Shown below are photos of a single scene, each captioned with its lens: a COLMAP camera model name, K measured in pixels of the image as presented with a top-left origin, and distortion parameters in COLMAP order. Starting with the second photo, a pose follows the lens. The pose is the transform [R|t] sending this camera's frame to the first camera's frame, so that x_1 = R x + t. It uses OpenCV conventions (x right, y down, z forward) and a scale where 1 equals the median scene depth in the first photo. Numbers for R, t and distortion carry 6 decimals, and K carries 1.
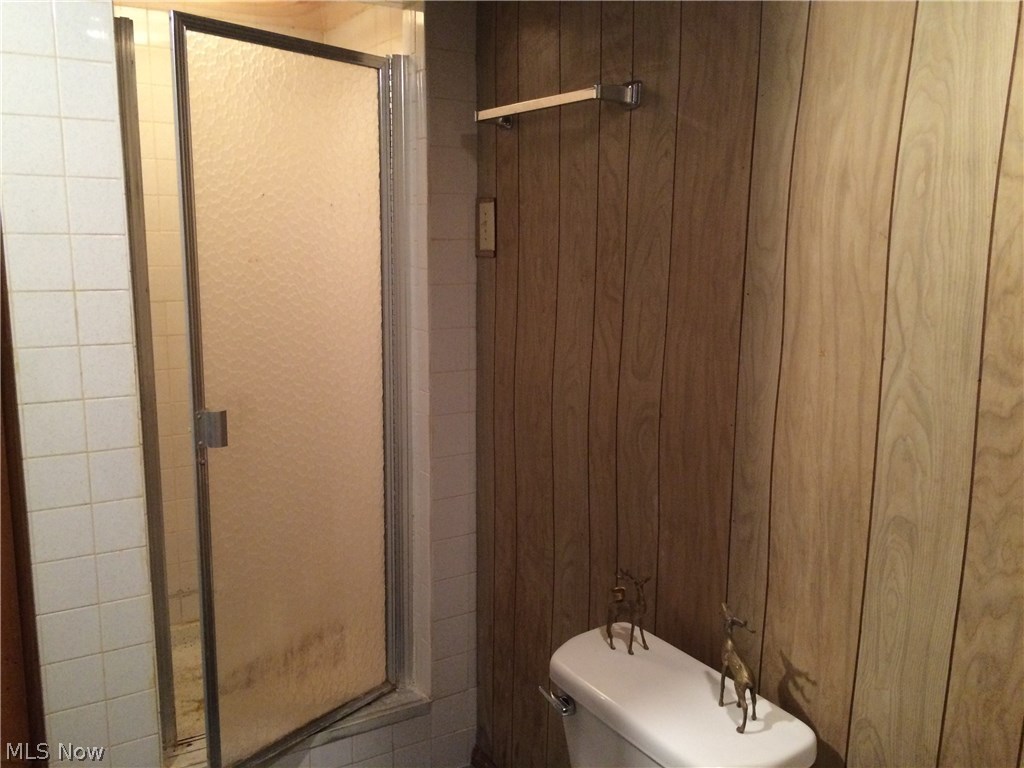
lens RADIAL K [[885.2, 0, 511.7], [0, 885.2, 385.3], [0, 0, 1]] dist [0.079196, -0.101401]
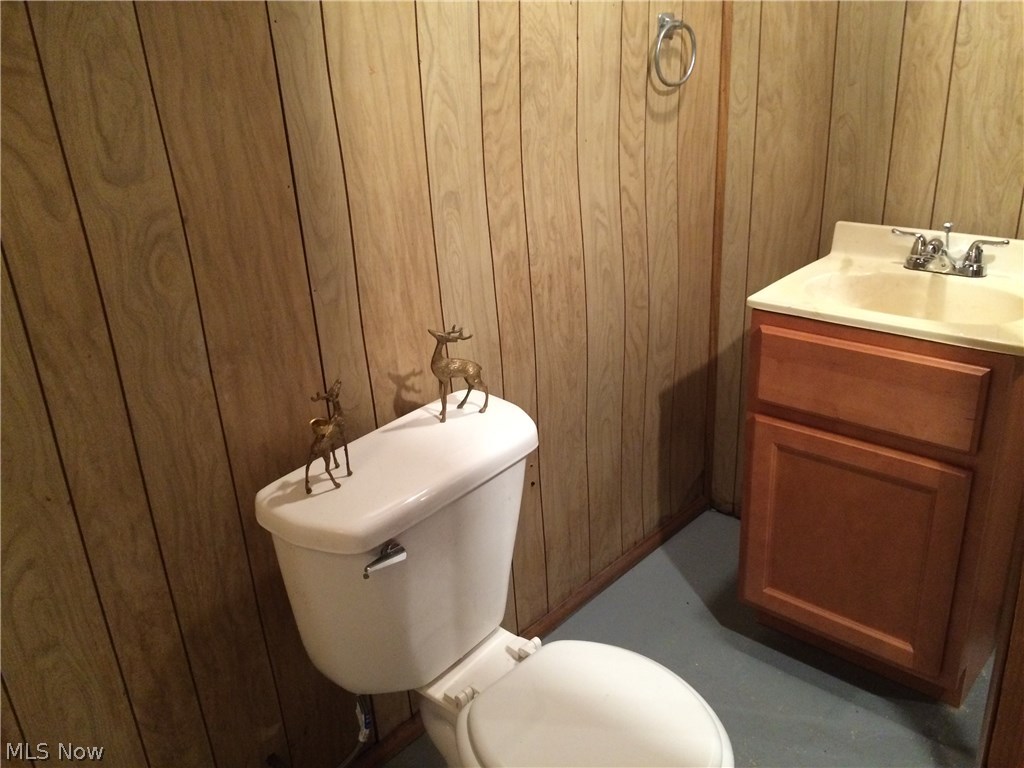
lens RADIAL K [[885.2, 0, 511.6], [0, 885.2, 385.2], [0, 0, 1]] dist [0.079196, -0.101401]
pose [[-0.293360, -0.369999, 0.881499, -0.762497], [0.220811, 0.870911, 0.439040, -0.139990], [-0.930152, 0.323442, -0.173790, 1.168378]]
